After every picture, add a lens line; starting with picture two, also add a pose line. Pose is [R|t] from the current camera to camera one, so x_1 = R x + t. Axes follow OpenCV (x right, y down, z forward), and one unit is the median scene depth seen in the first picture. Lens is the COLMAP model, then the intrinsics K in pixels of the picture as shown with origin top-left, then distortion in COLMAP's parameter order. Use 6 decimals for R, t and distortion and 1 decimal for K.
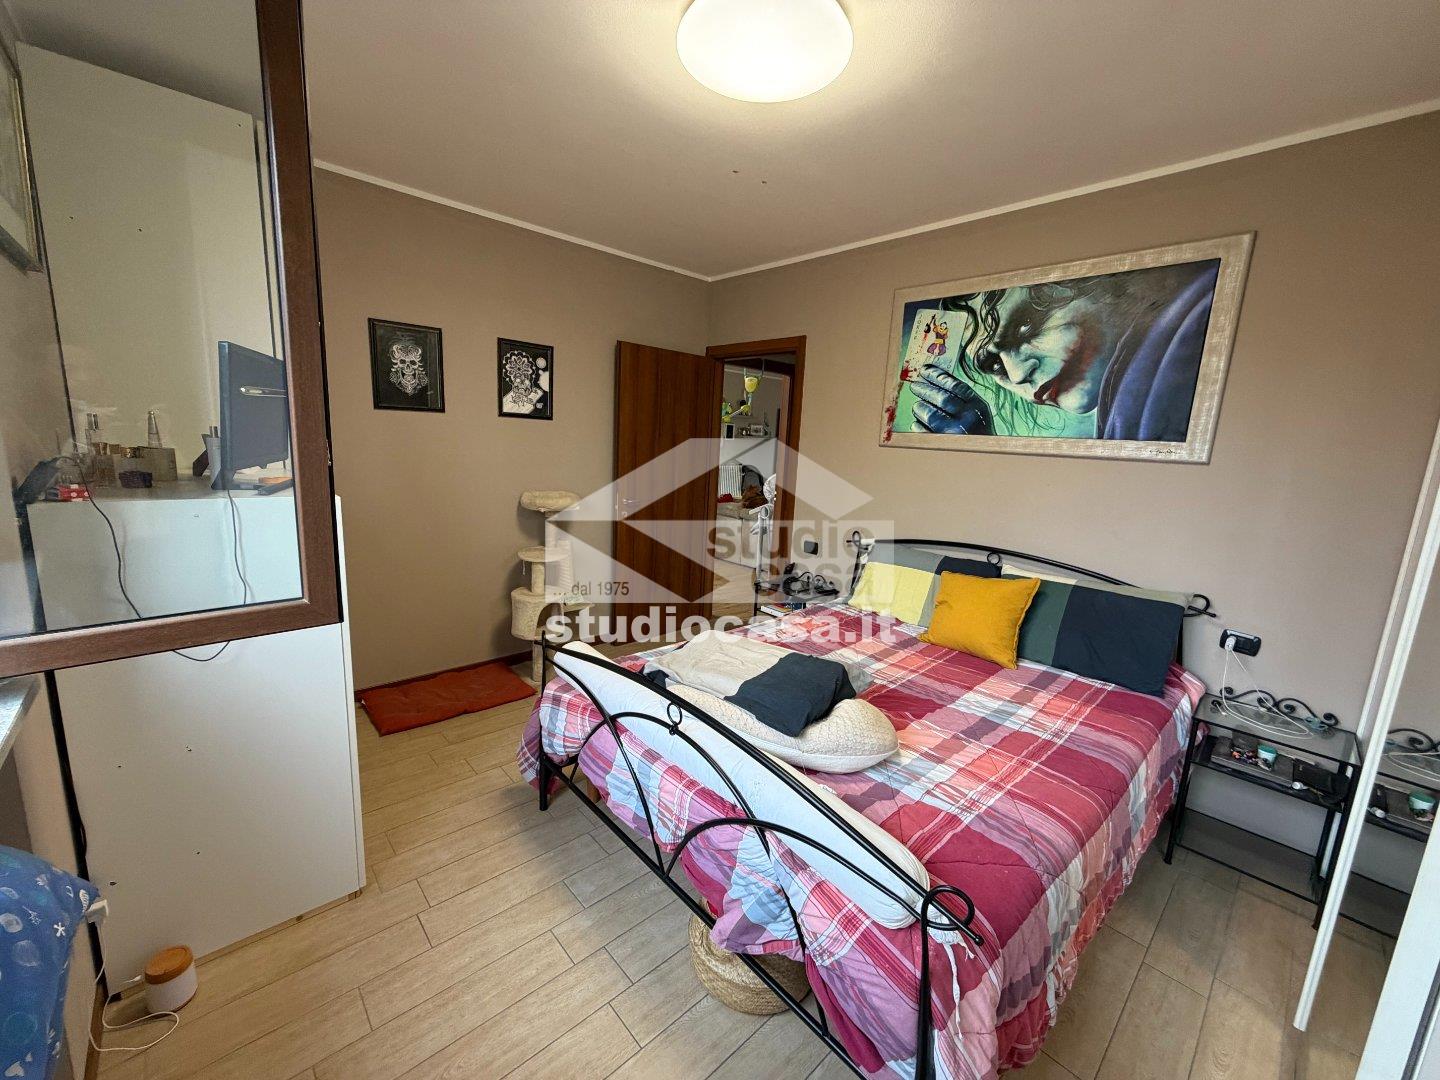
lens RADIAL K [[572.6, 0, 714.7], [0, 572.6, 539.4], [0, 0, 1]] dist [0.002561, -0.000513]
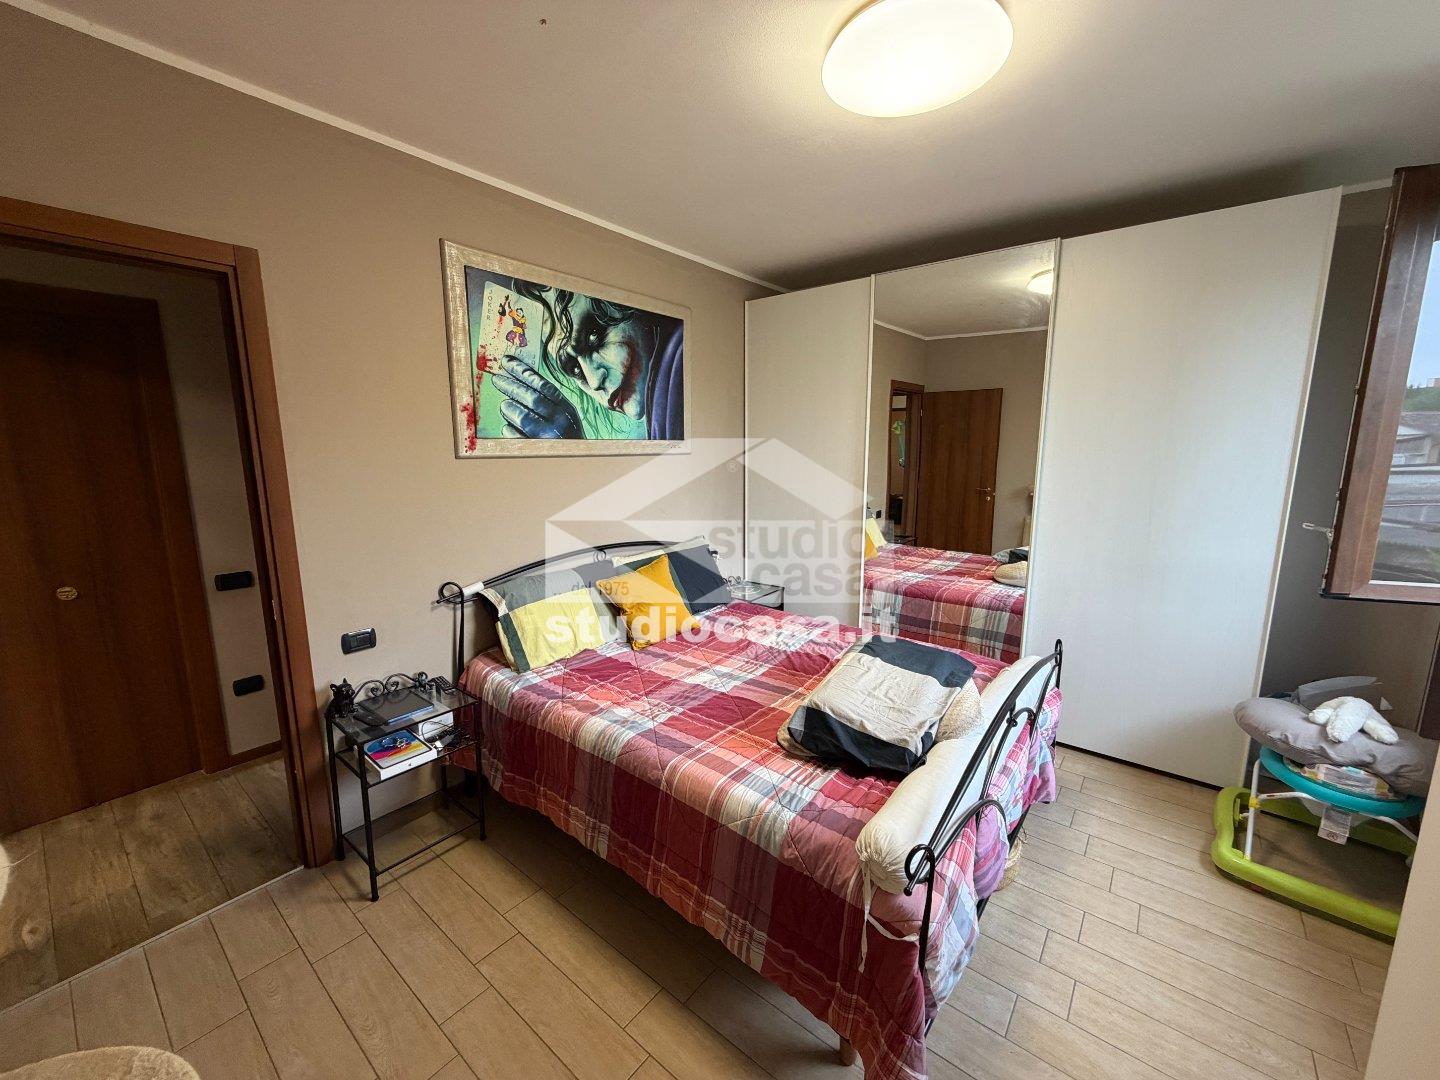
lens RADIAL K [[572.6, 0, 714.1], [0, 572.6, 538.8], [0, 0, 1]] dist [0.002561, -0.000513]
pose [[-0.150139, -0.209409, 0.966233, -0.555331], [0.171357, 0.957008, 0.234036, -0.208387], [-0.973702, 0.200709, -0.107801, 0.911070]]
